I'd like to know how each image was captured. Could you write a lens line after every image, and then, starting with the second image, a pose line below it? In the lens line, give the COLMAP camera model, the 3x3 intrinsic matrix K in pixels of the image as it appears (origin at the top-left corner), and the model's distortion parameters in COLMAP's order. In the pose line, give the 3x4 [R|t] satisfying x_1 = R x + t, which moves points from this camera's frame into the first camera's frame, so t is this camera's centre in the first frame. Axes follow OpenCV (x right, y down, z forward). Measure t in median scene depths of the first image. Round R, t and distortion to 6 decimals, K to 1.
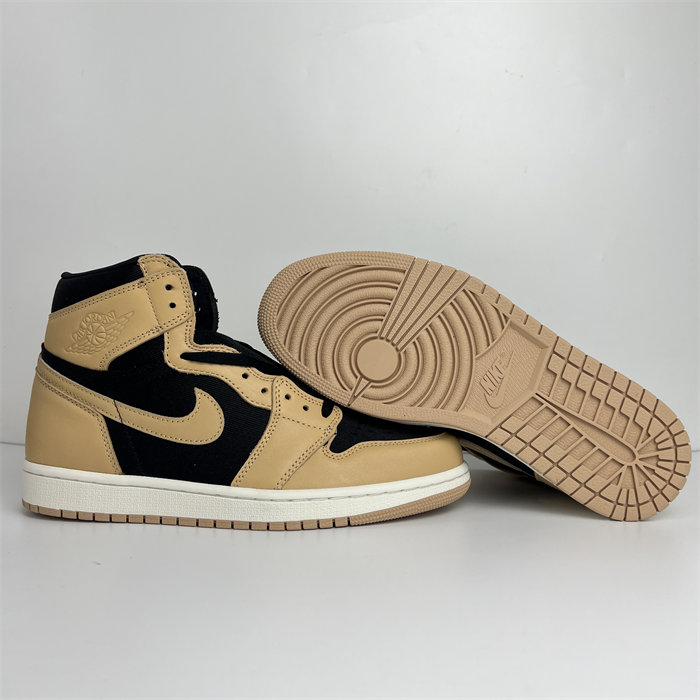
lens RADIAL K [[654.2, 0, 350.4], [0, 654.2, 350.3], [0, 0, 1]] dist [0.004264, 0.000000]
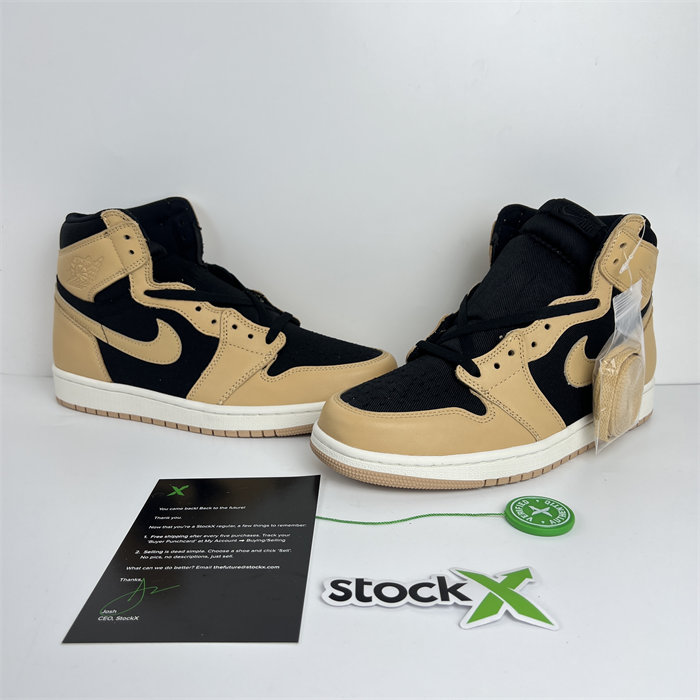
lens RADIAL K [[654.2, 0, 349.2], [0, 654.2, 350.4], [0, 0, 1]] dist [0.004264, 0.000000]
pose [[0.968010, 0.053641, -0.245112, 0.410341], [0.008964, 0.968865, 0.247428, -0.183844], [0.250752, -0.241710, 0.937390, -0.067634]]
